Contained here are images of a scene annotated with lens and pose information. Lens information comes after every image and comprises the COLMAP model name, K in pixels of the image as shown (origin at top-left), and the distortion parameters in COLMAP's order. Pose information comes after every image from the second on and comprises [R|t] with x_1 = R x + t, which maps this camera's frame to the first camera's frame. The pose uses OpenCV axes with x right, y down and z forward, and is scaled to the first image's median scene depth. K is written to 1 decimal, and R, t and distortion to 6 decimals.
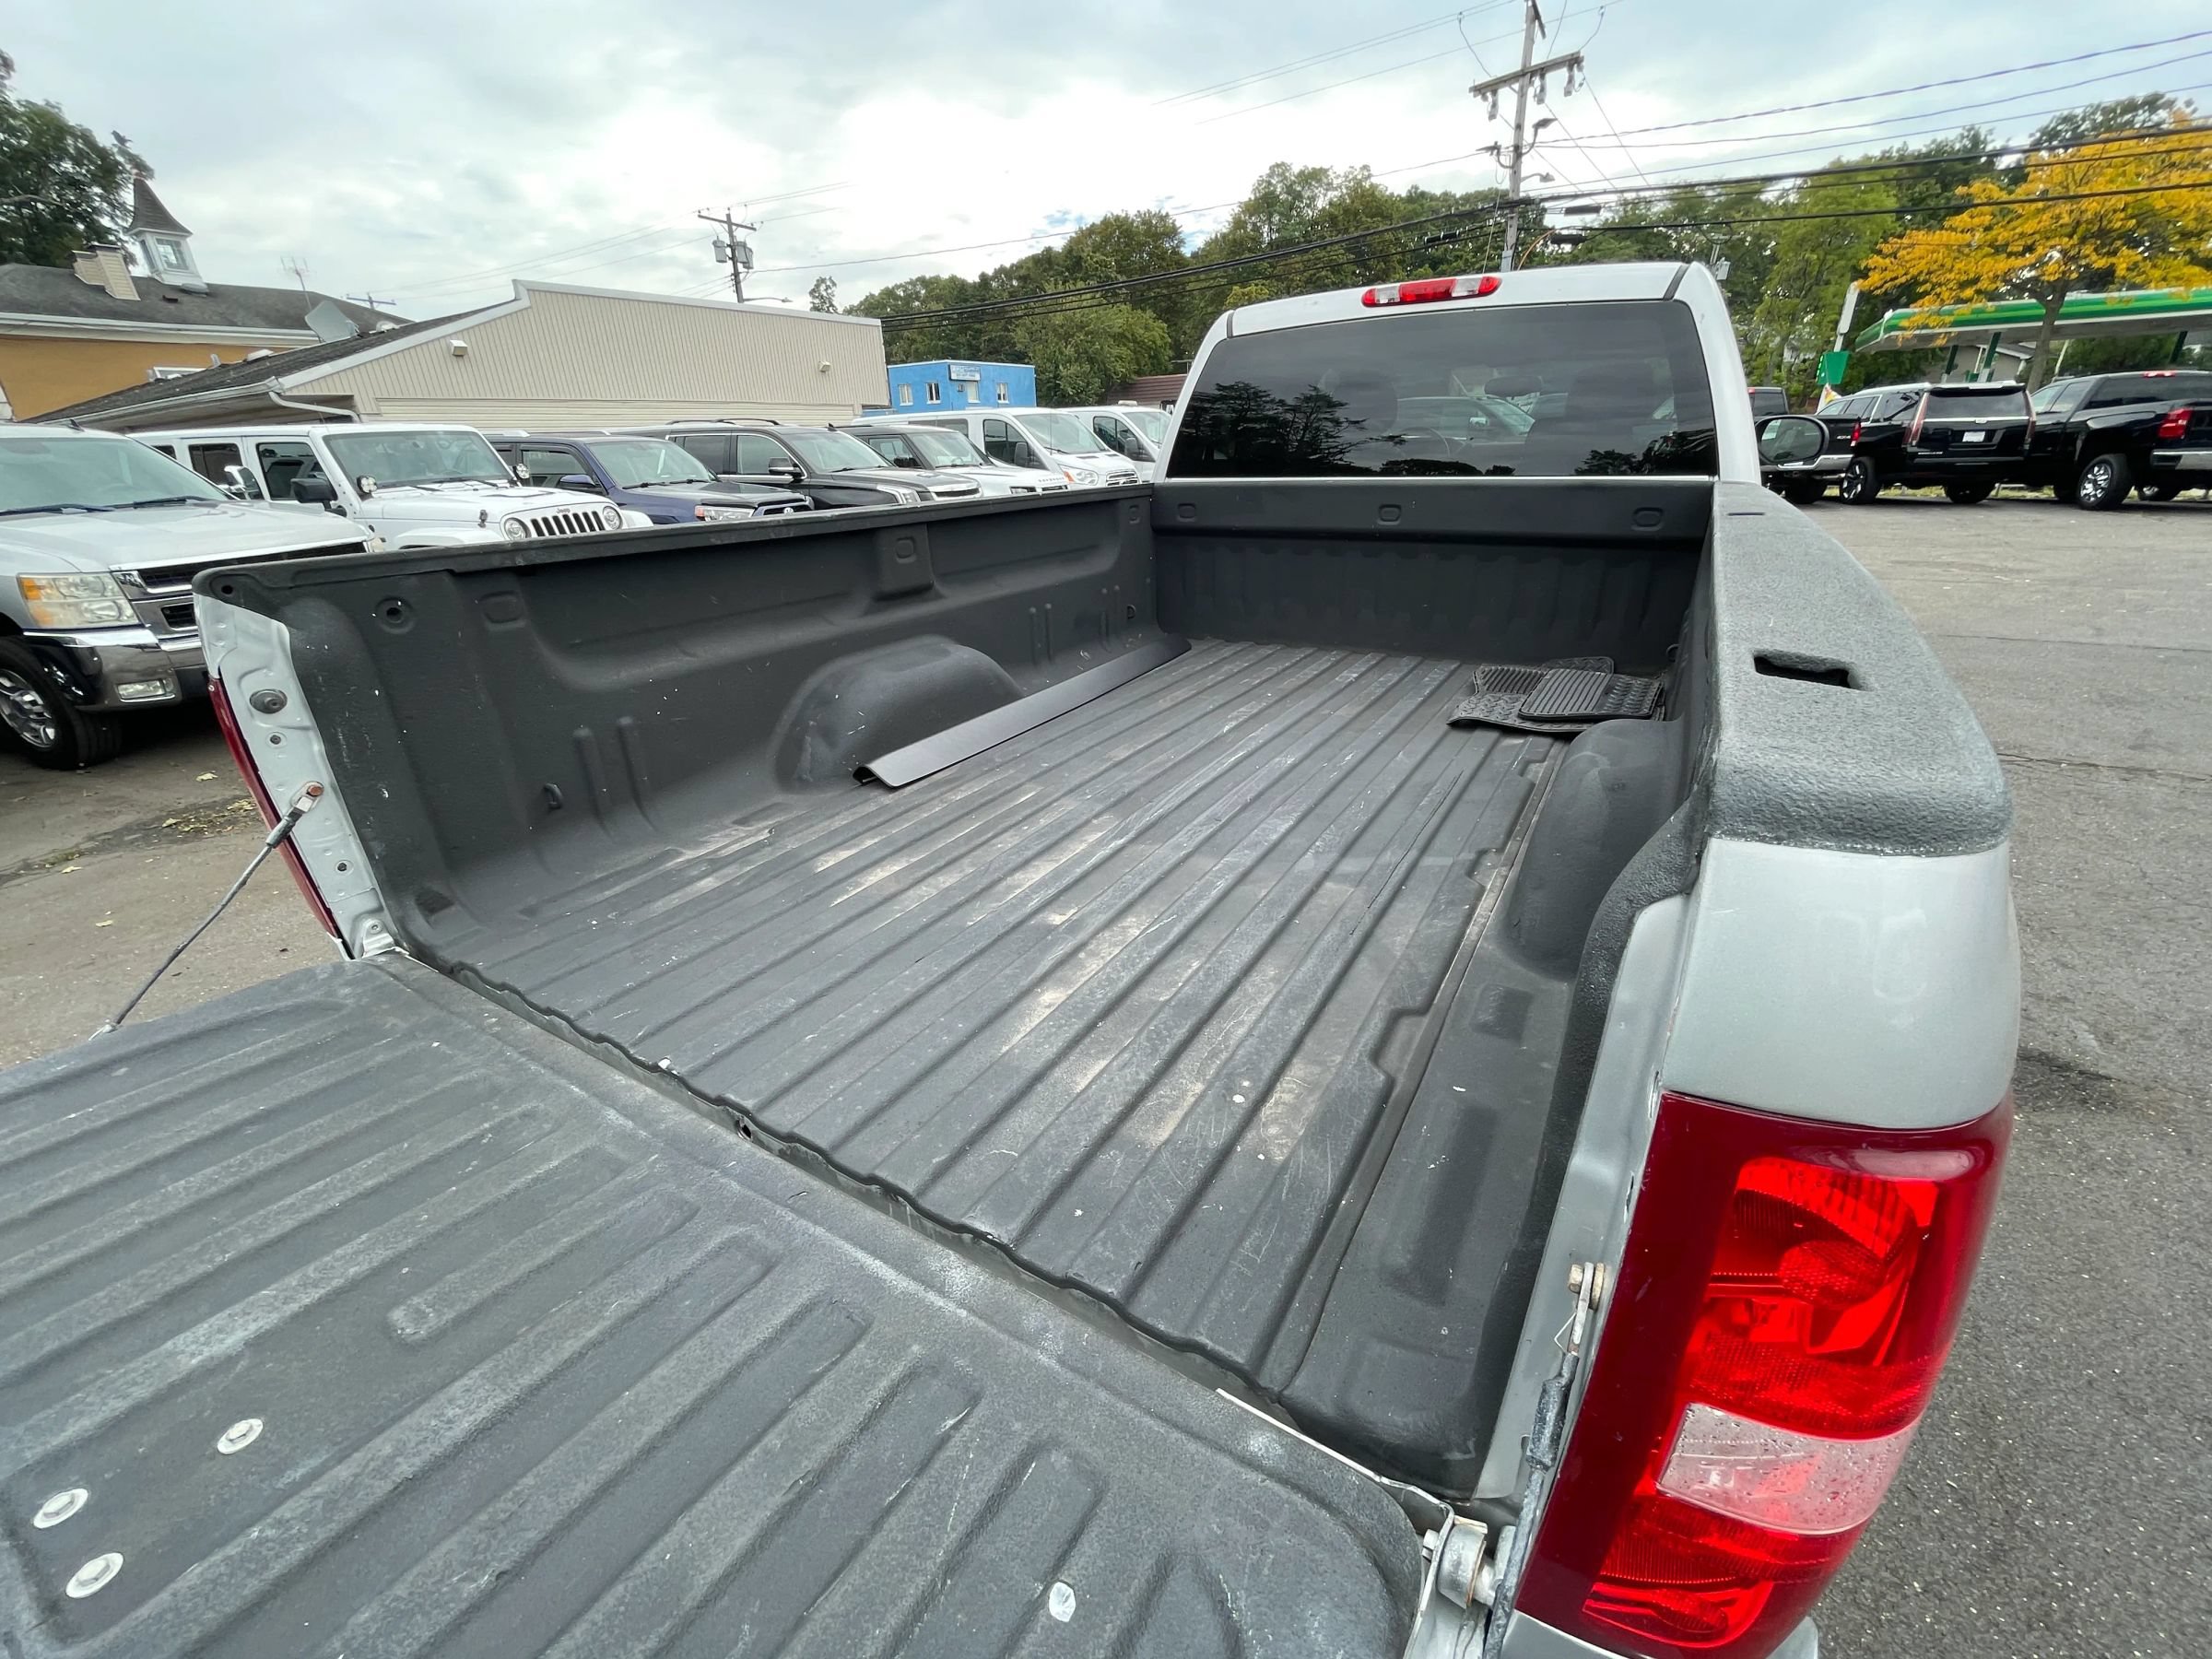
lens RADIAL K [[893.7, 0, 1103.6], [0, 893.7, 830.9], [0, 0, 1]] dist [-0.002373, 0.000210]
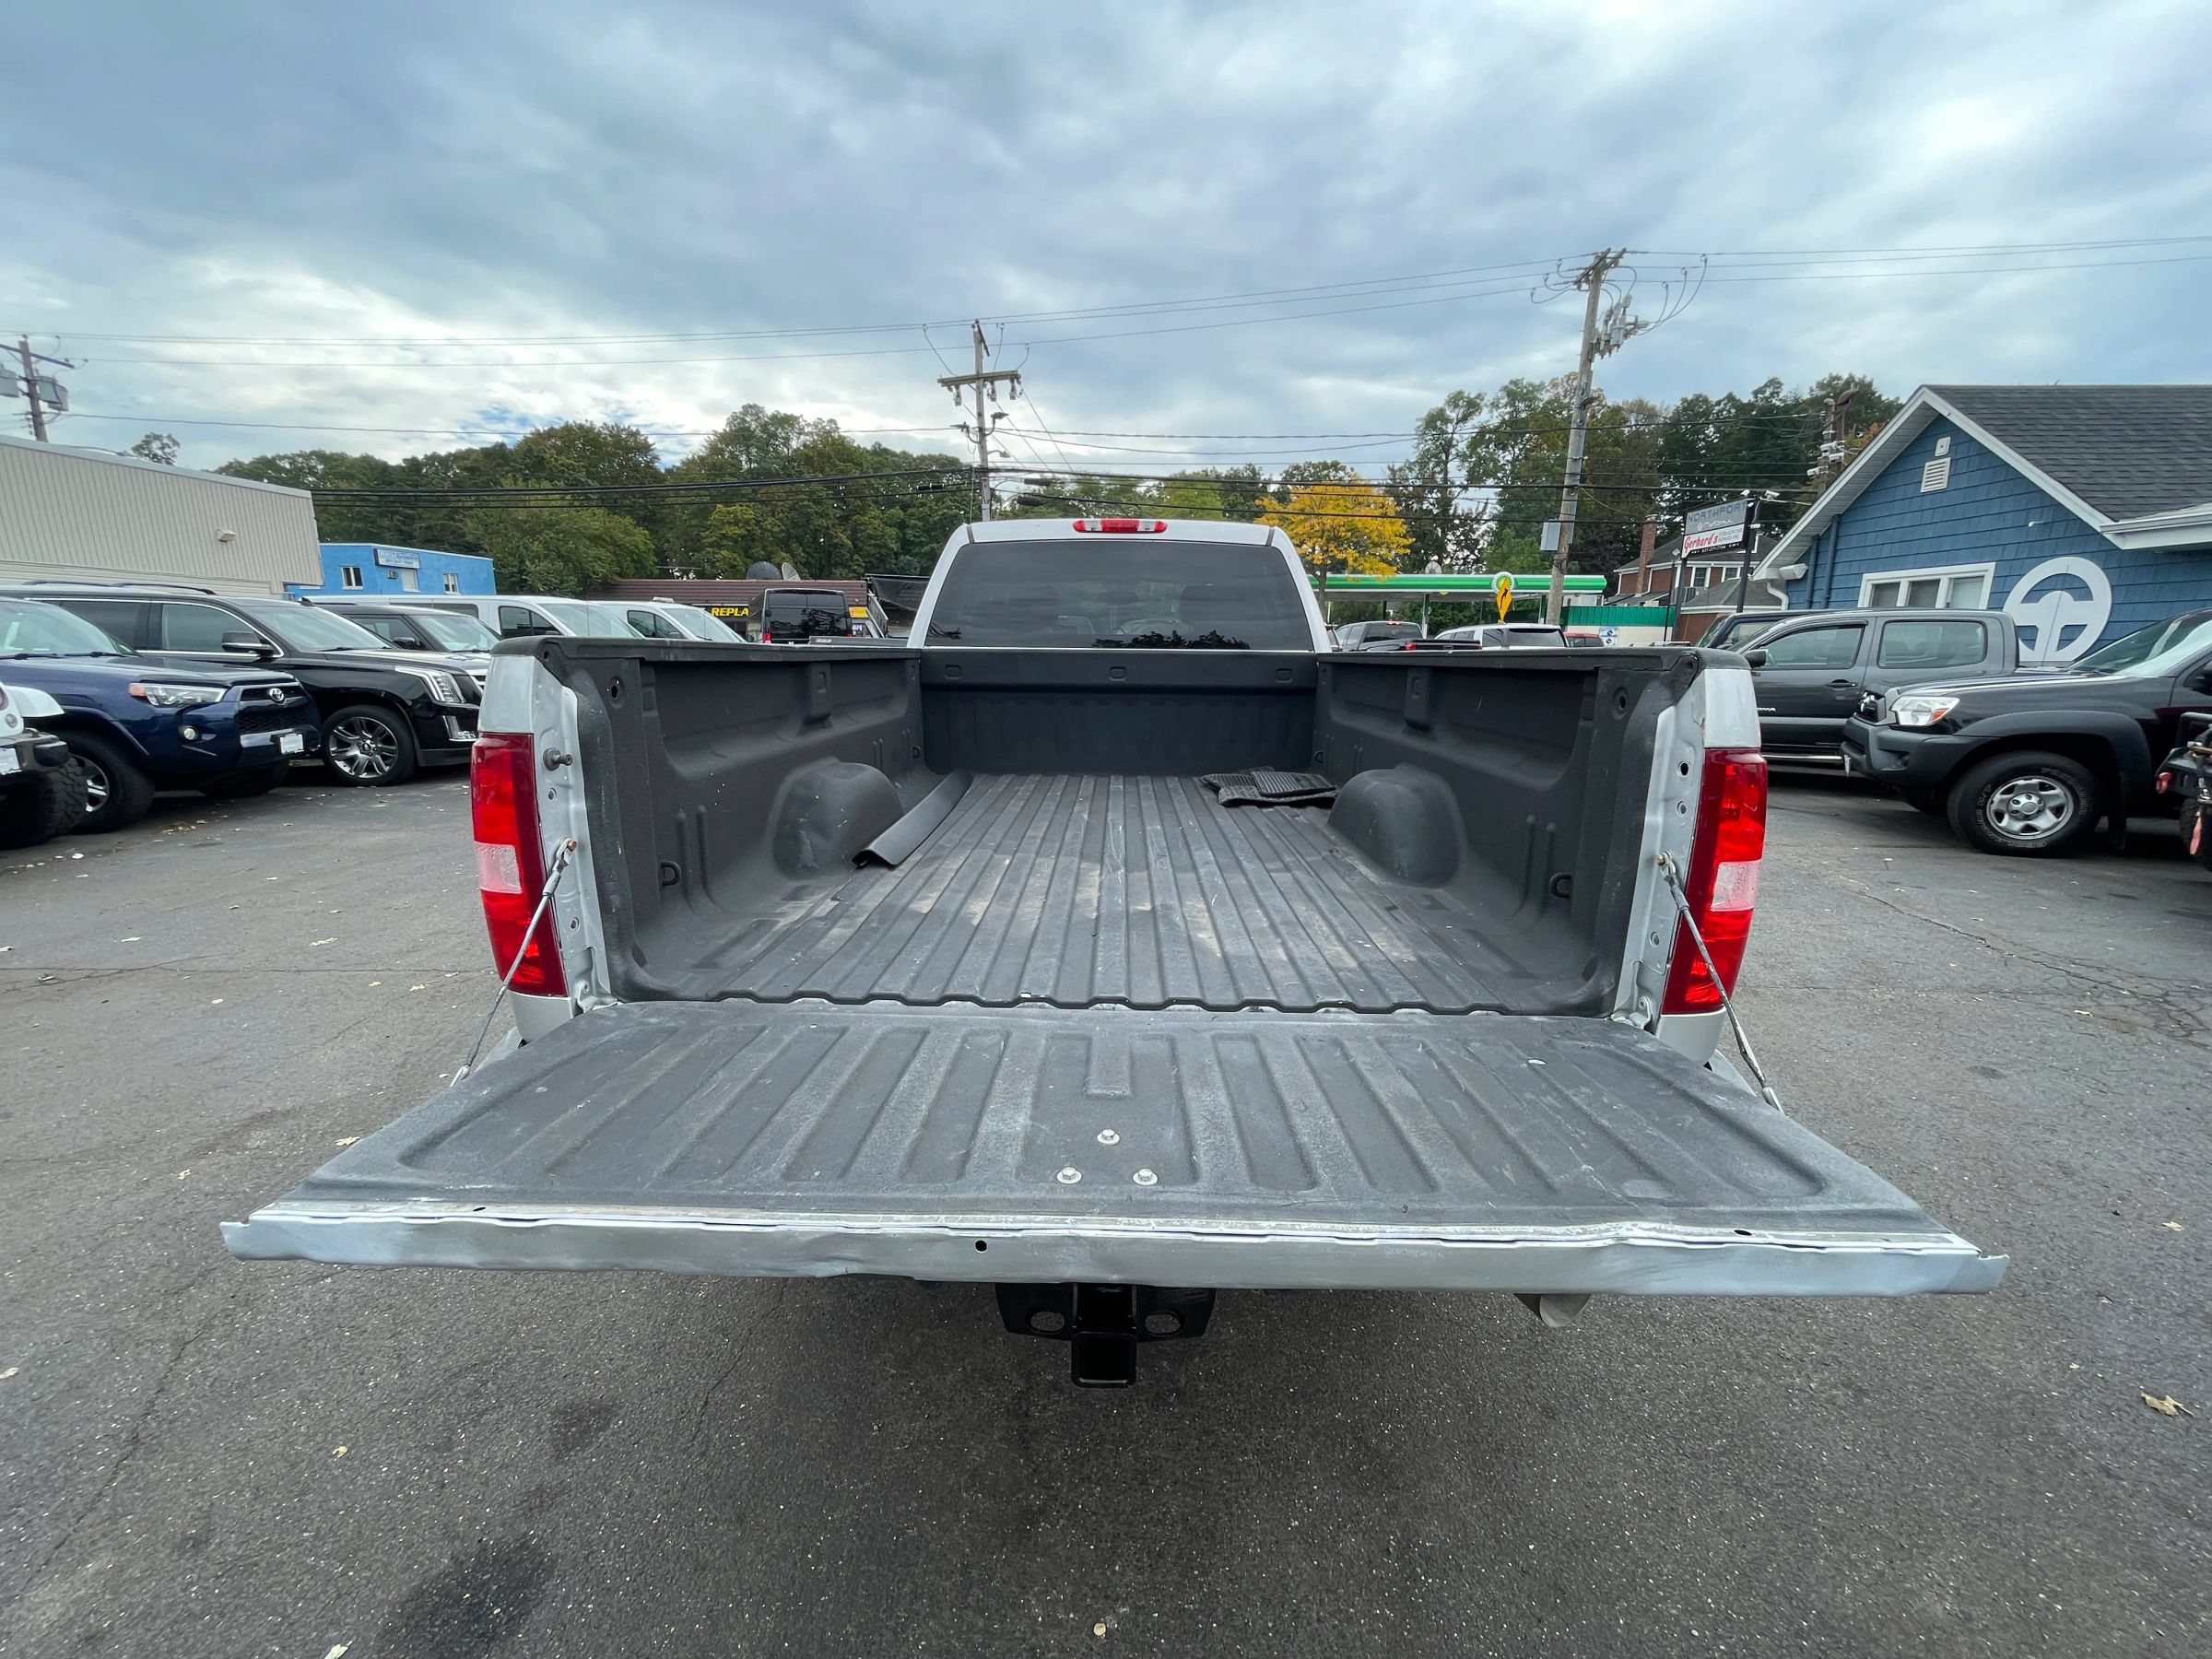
lens RADIAL K [[896.3, 0, 1102.8], [0, 896.3, 828.8], [0, 0, 1]] dist [0.000308, -0.000205]
pose [[0.862308, -0.064687, 0.502235, -0.038433], [0.170713, 0.970883, -0.168058, 0.009712], [-0.476740, 0.230656, 0.848243, -0.008856]]
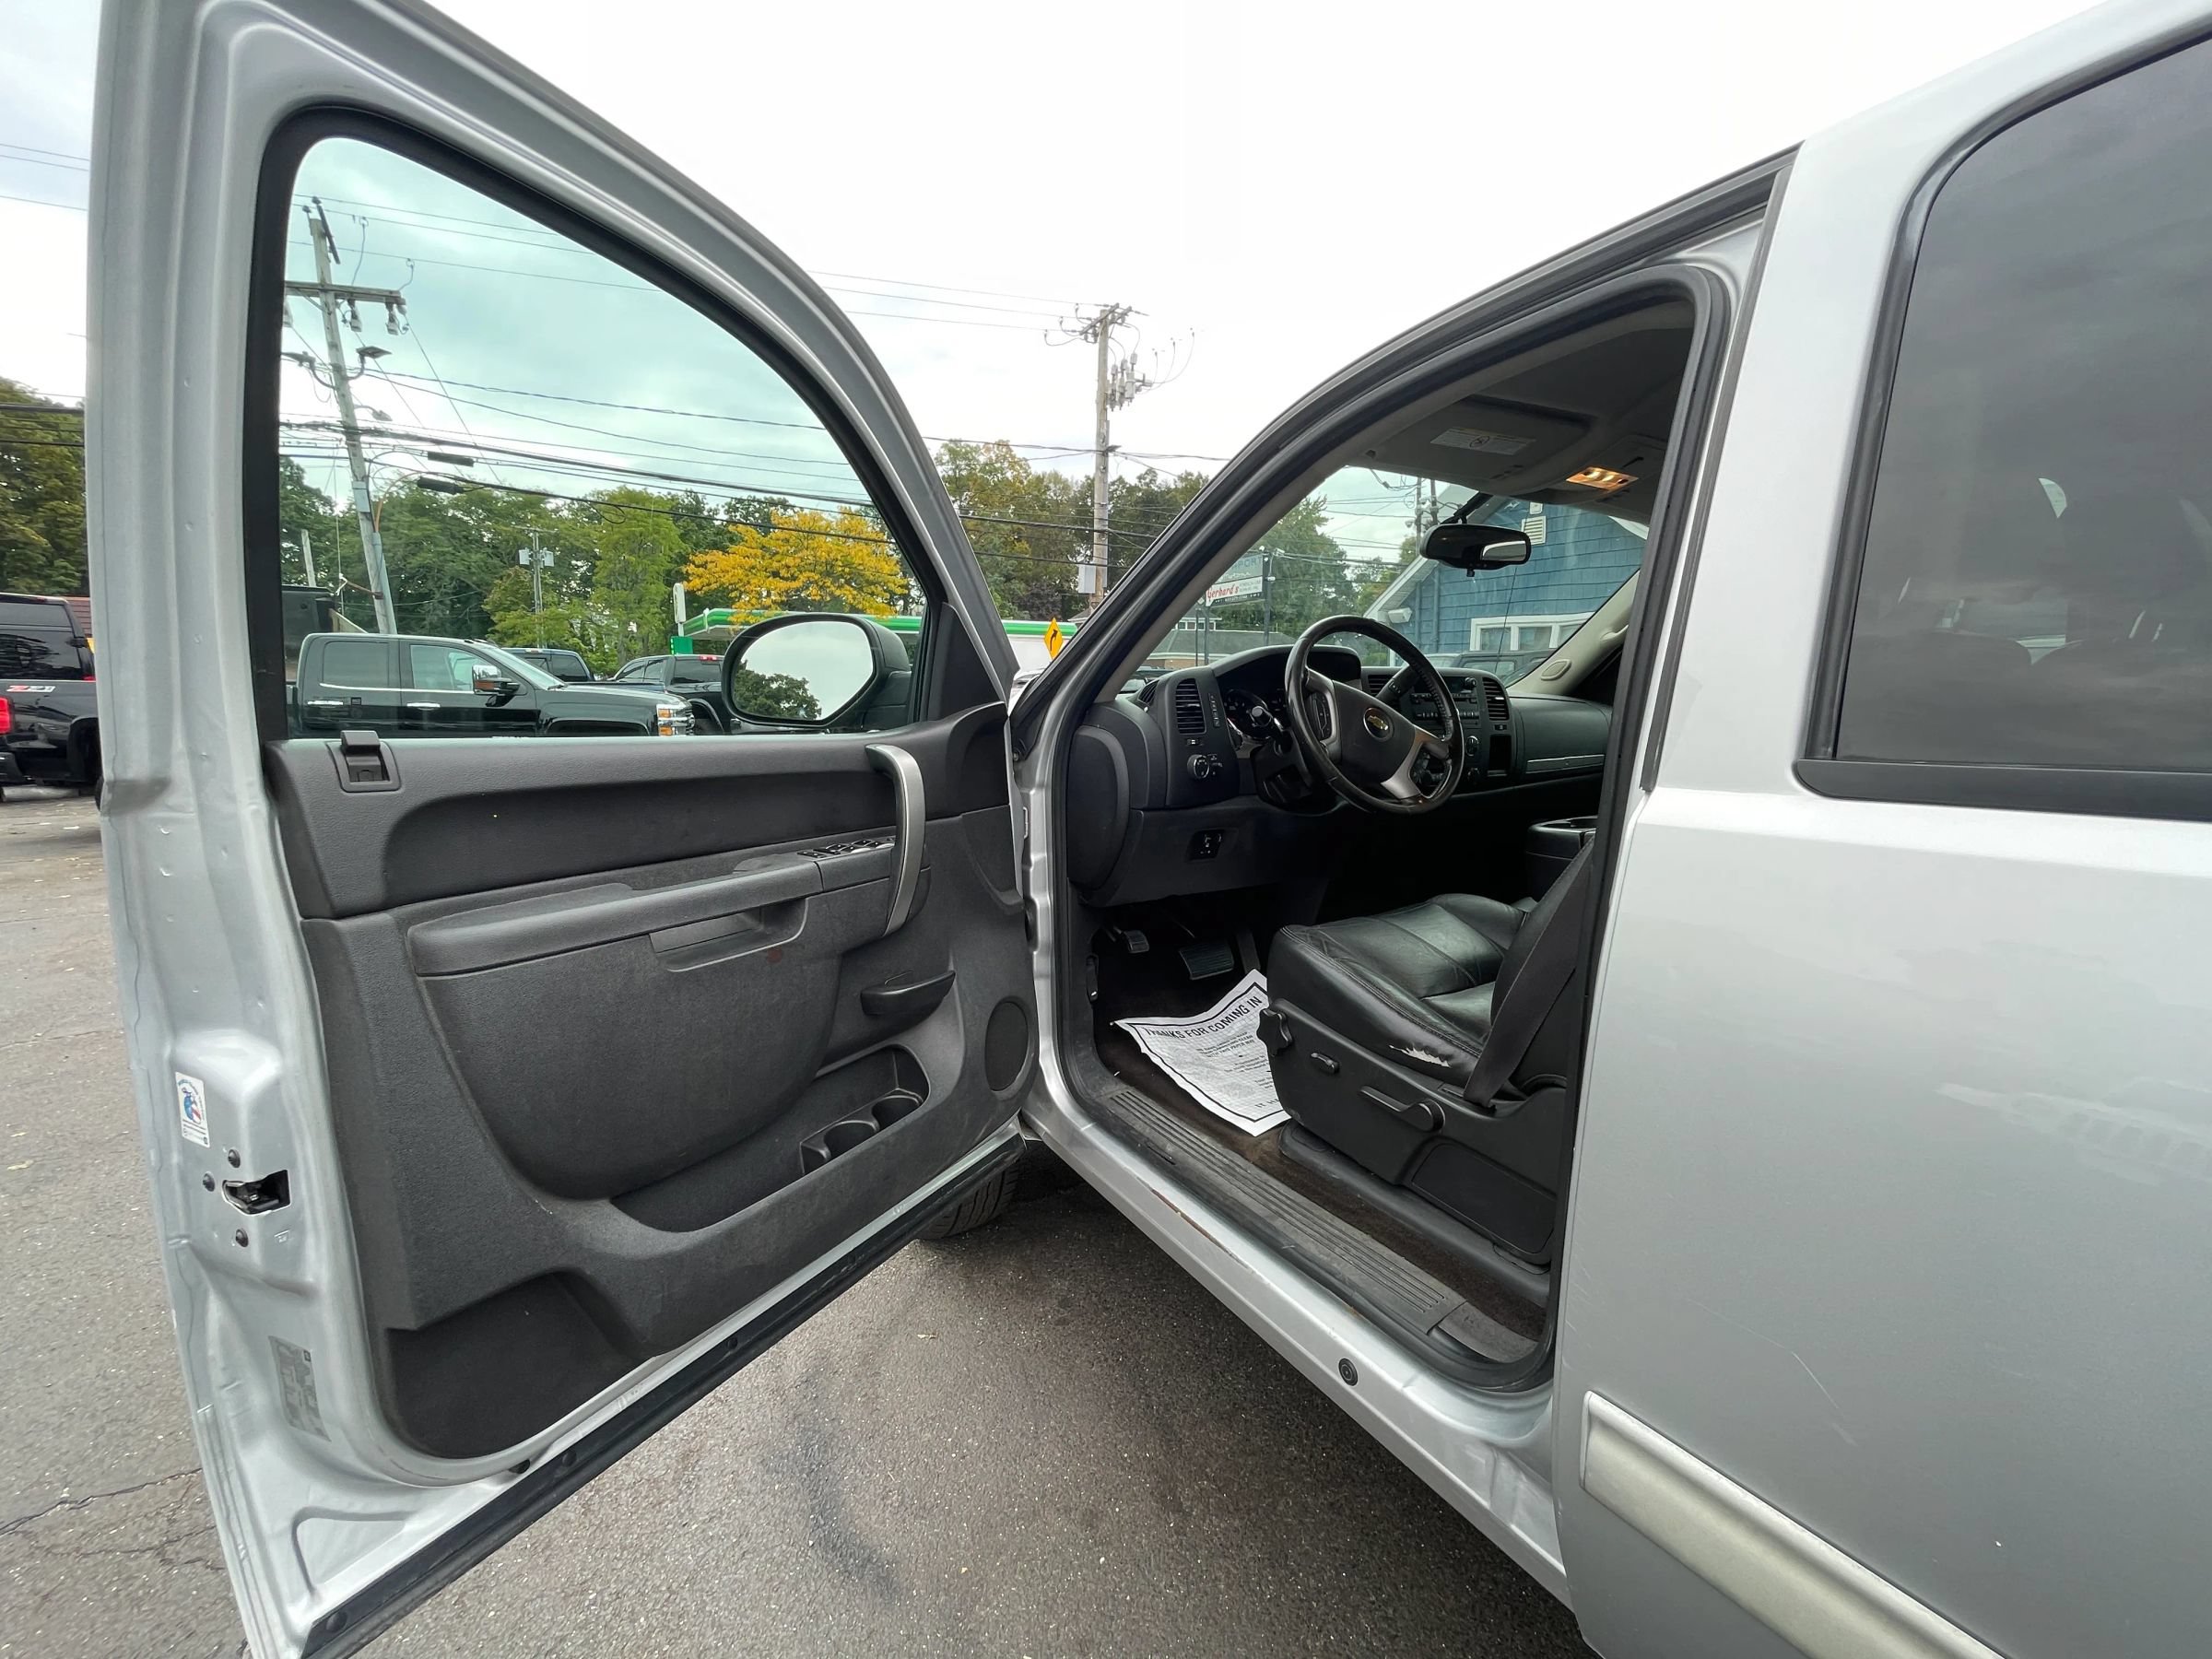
lens RADIAL K [[893.2, 0, 1094.8], [0, 893.2, 831.1], [0, 0, 1]] dist [-0.001138, 0.000076]
pose [[0.438140, -0.110515, 0.892087, -0.006111], [0.349425, 0.935304, -0.055748, -0.058475], [-0.828212, 0.336143, 0.448411, 0.144016]]
